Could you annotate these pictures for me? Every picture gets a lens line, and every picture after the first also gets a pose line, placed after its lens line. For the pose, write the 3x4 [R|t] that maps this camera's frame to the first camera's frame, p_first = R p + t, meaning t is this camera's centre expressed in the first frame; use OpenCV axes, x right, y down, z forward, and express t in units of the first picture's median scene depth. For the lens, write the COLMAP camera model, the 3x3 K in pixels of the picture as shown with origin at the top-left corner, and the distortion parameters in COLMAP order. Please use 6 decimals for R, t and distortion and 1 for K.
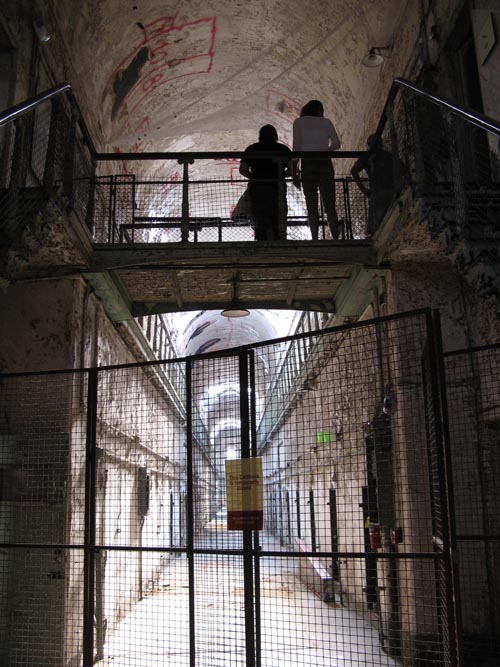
lens RADIAL K [[673.3, 0, 251.2], [0, 673.3, 352.4], [0, 0, 1]] dist [-0.197711, 0.199757]
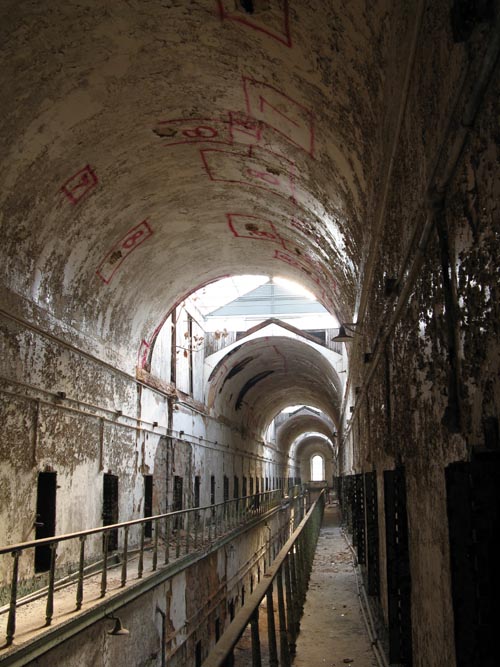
lens RADIAL K [[673.3, 0, 251.2], [0, 673.3, 352.4], [0, 0, 1]] dist [-0.197711, 0.199757]
pose [[0.989282, -0.011323, -0.145577, 0.126562], [0.015451, 0.999509, 0.027261, -0.191832], [0.145197, -0.029218, 0.988971, 0.707022]]
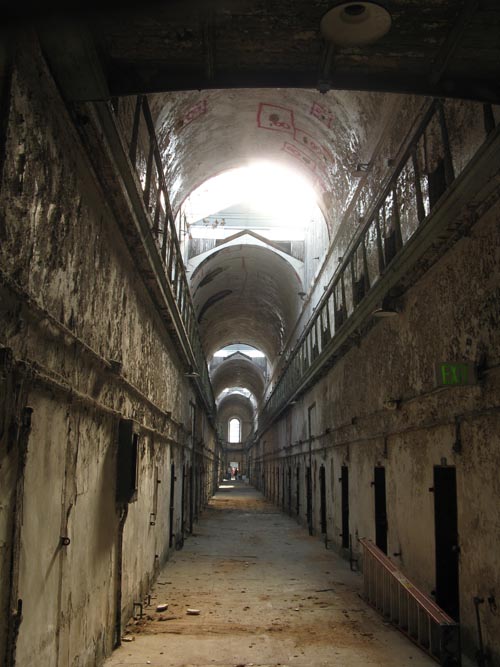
lens RADIAL K [[673.3, 0, 251.2], [0, 673.3, 352.4], [0, 0, 1]] dist [-0.197711, 0.199757]
pose [[0.999444, 0.033093, -0.004156, -0.044882], [-0.032894, 0.998610, 0.041178, 0.071837], [0.005513, -0.041018, 0.999143, 0.350976]]
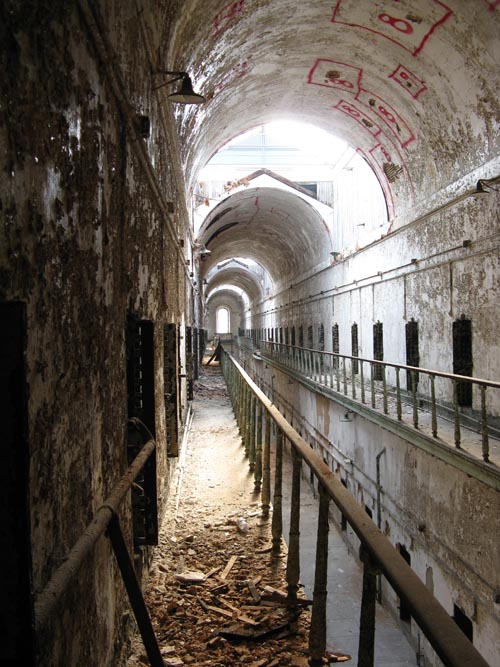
lens RADIAL K [[673.3, 0, 251.2], [0, 673.3, 352.4], [0, 0, 1]] dist [-0.197711, 0.199757]
pose [[0.999440, 0.005141, 0.033065, -0.171279], [-0.013001, 0.970157, 0.242130, -0.186708], [-0.030833, -0.242424, 0.969680, 0.680823]]
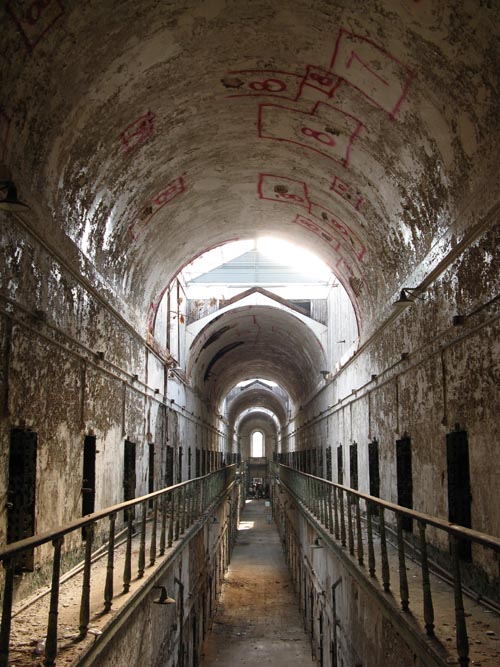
lens RADIAL K [[688.7, 0, 248.7], [0, 688.7, 353.6], [0, 0, 1]] dist [-0.197706, 0.183893]
pose [[0.998901, 0.015097, -0.044383, -0.018373], [-0.012166, 0.997773, 0.065578, -0.176463], [0.045274, -0.064966, 0.996860, 0.692858]]
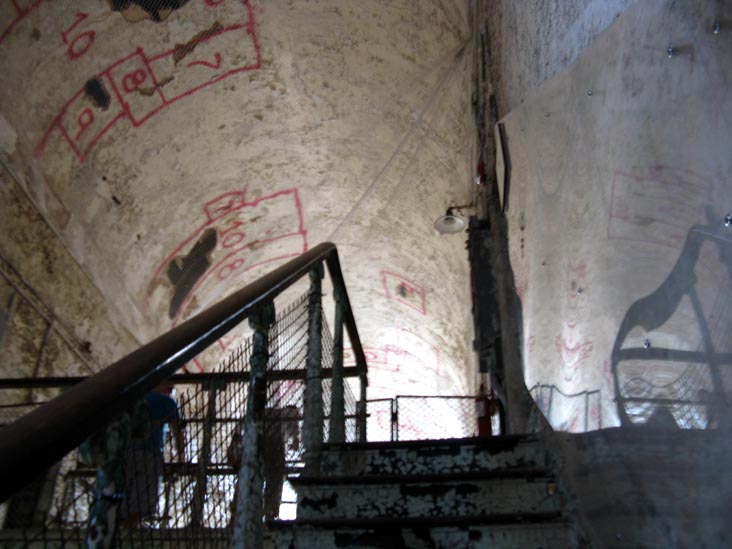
lens RADIAL K [[738.9, 0, 366.0], [0, 738.9, 274.5], [0, 0, 1]] dist [-0.197711, 0.199757]
pose [[0.988723, -0.053125, -0.140016, 0.153505], [-0.002127, 0.929888, -0.367837, -0.076890], [0.149741, 0.363987, 0.919288, 0.199883]]
